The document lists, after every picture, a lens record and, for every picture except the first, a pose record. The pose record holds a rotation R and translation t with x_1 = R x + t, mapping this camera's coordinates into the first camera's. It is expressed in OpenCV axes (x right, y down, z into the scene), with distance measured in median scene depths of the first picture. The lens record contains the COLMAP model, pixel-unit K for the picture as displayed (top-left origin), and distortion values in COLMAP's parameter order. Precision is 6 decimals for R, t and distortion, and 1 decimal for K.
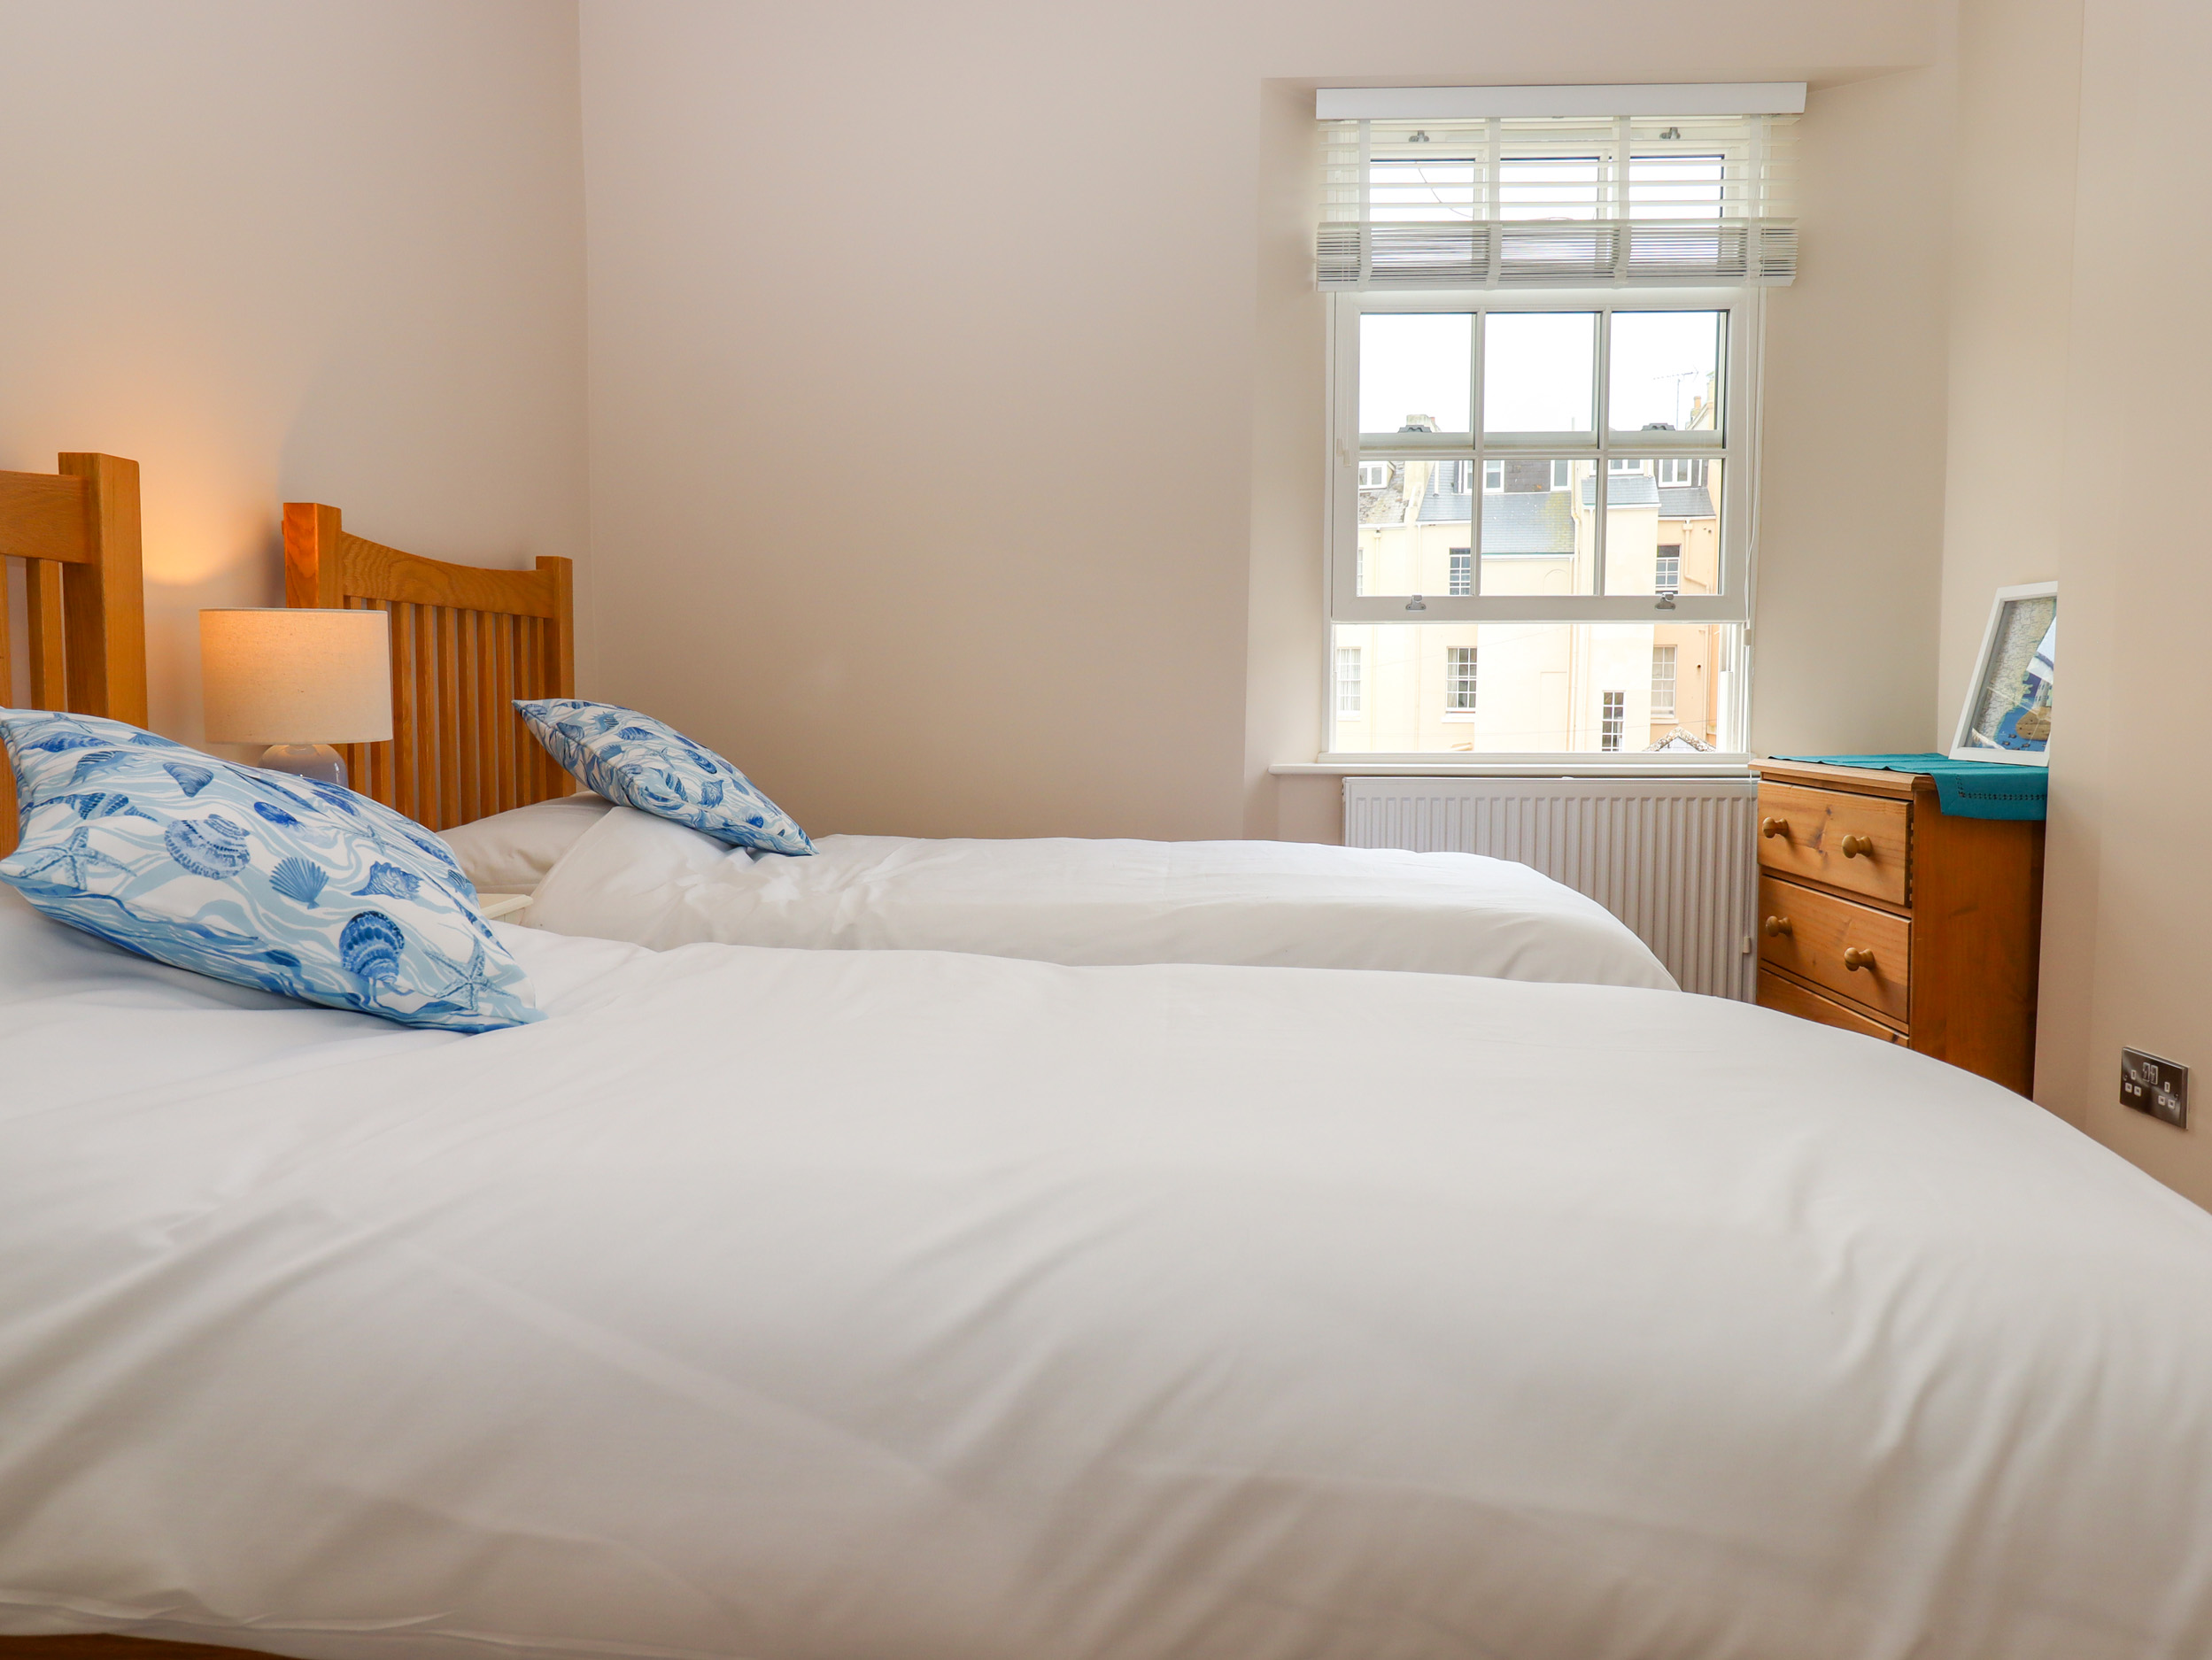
lens RADIAL K [[1541.9, 0, 1118.9], [0, 1541.9, 827.0], [0, 0, 1]] dist [0.006272, -0.005707]
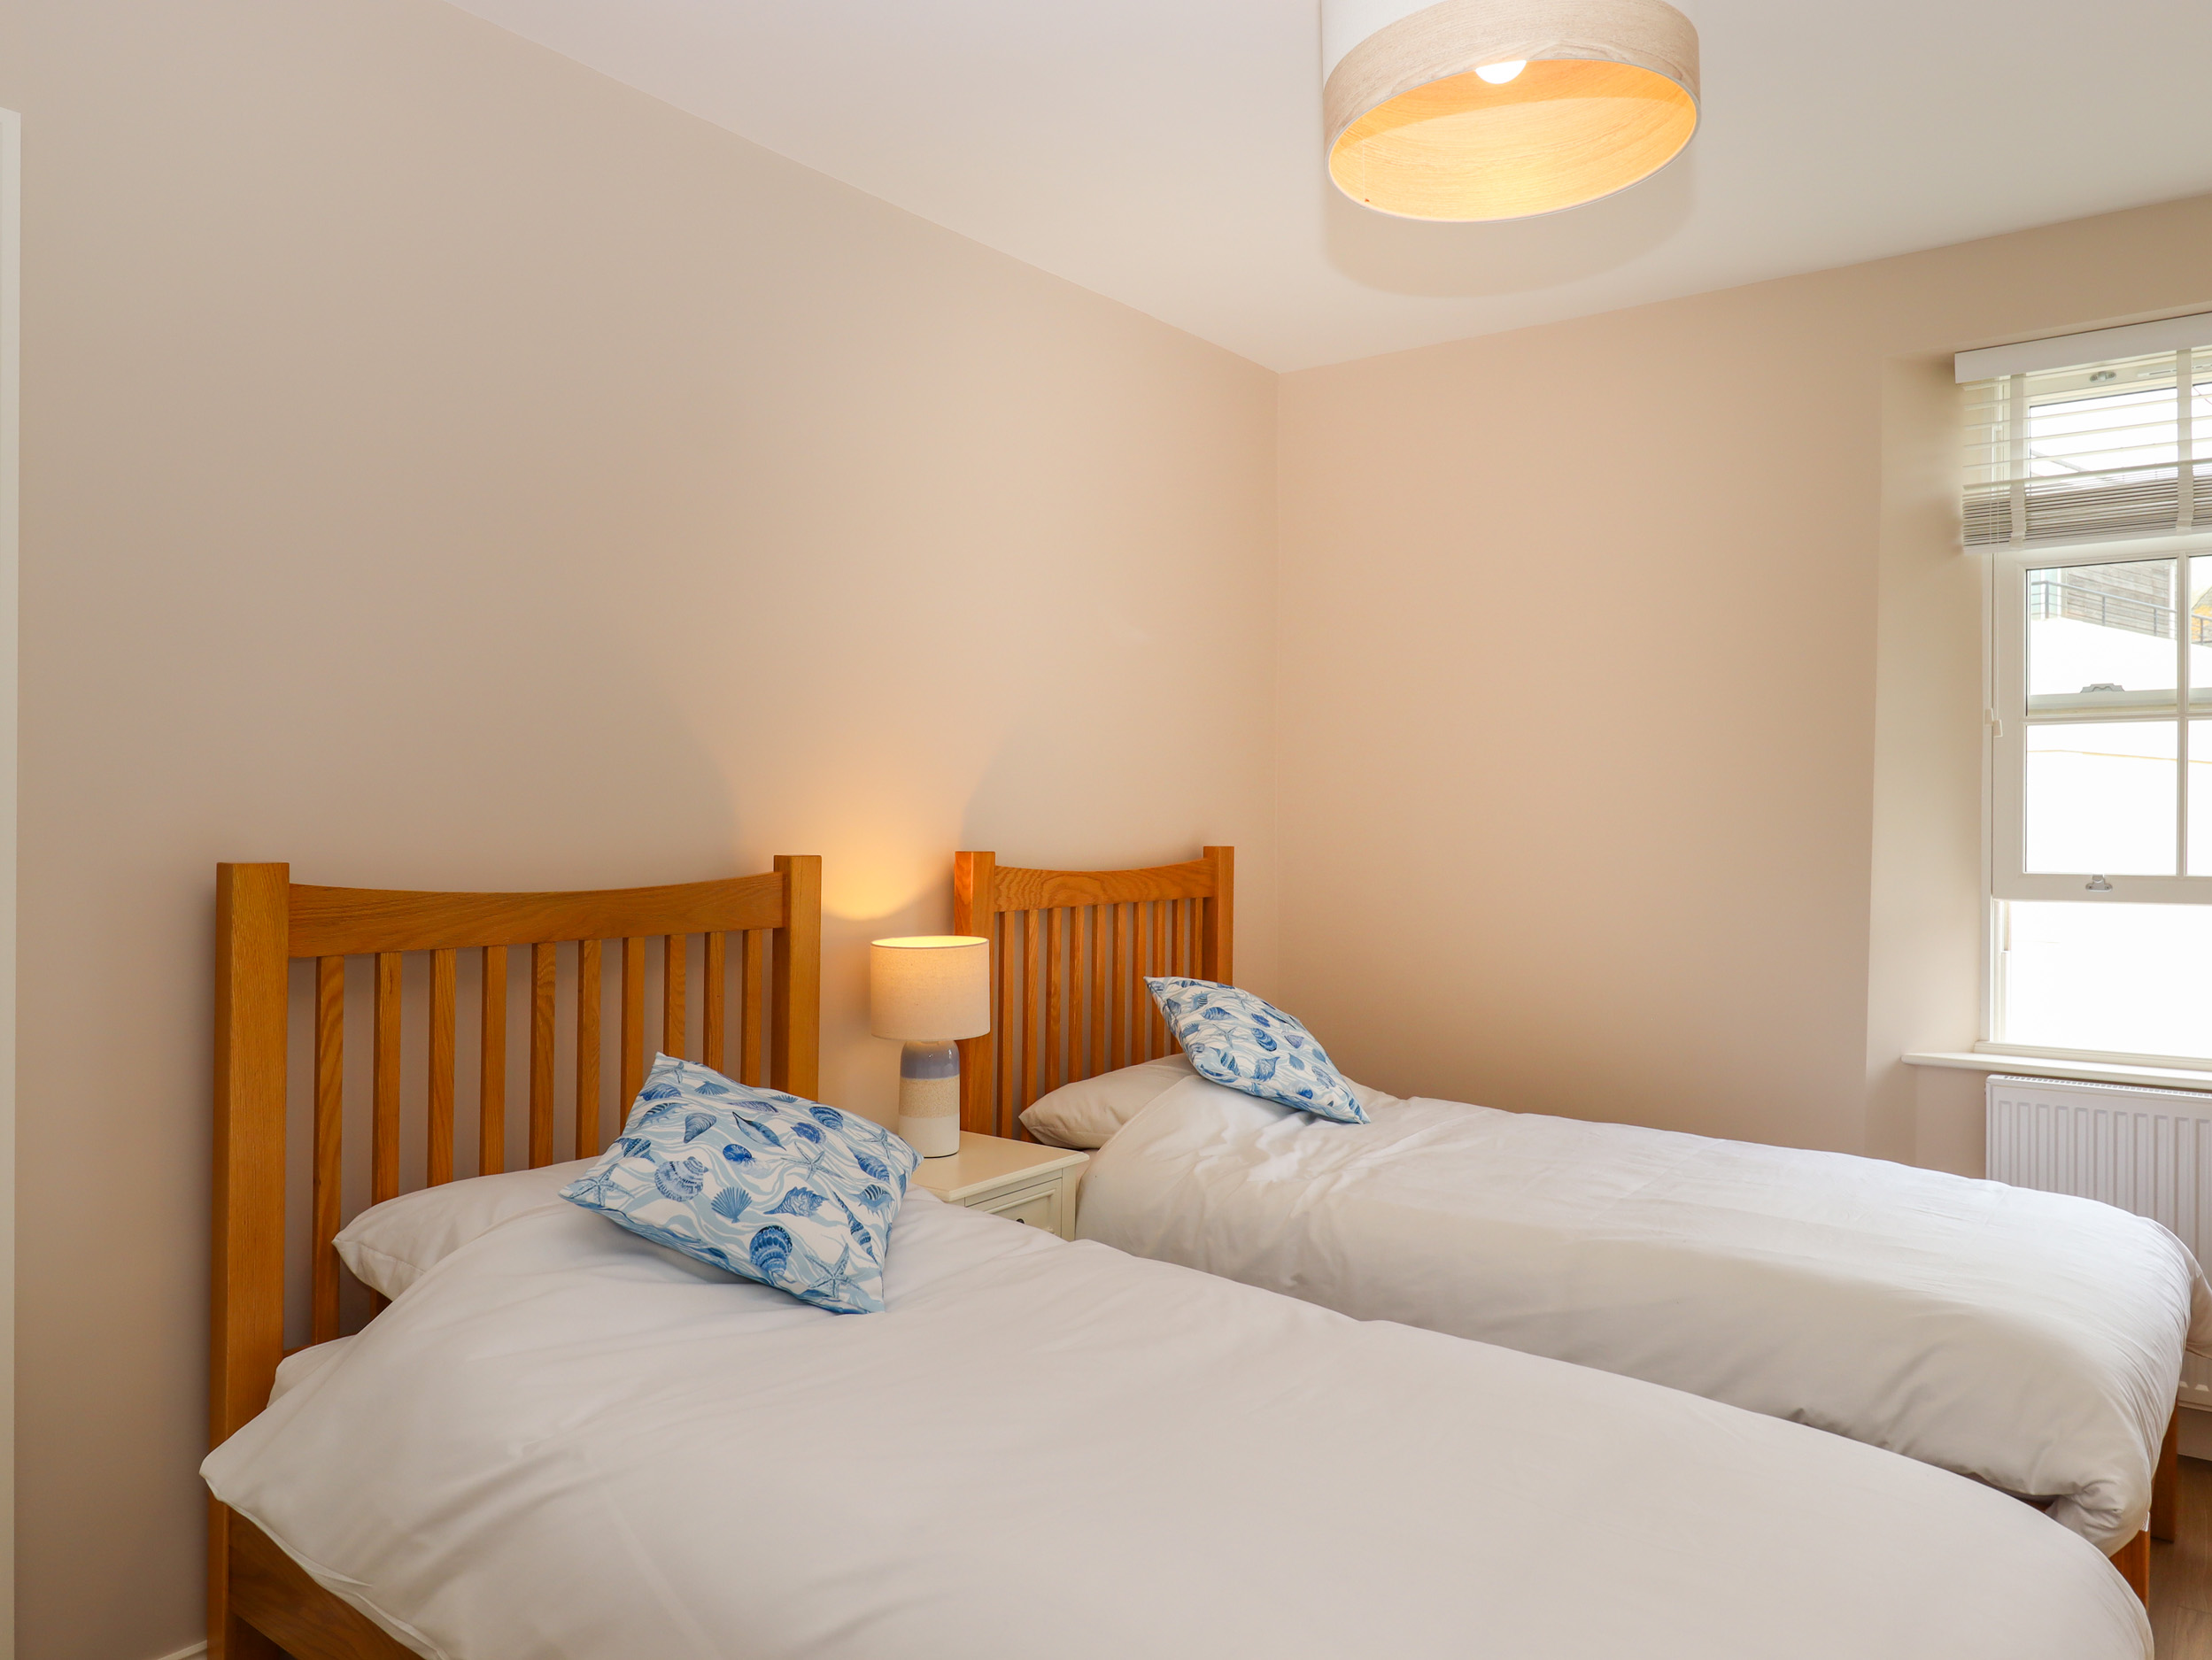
lens RADIAL K [[1494.6, 0, 1150.6], [0, 1494.6, 835.9], [0, 0, 1]] dist [0.001191, -0.002971]
pose [[0.833912, 0.005024, -0.551875, 0.395209], [-0.053316, 0.996015, -0.071495, -0.149951], [0.549317, 0.089044, 0.830856, -0.038694]]
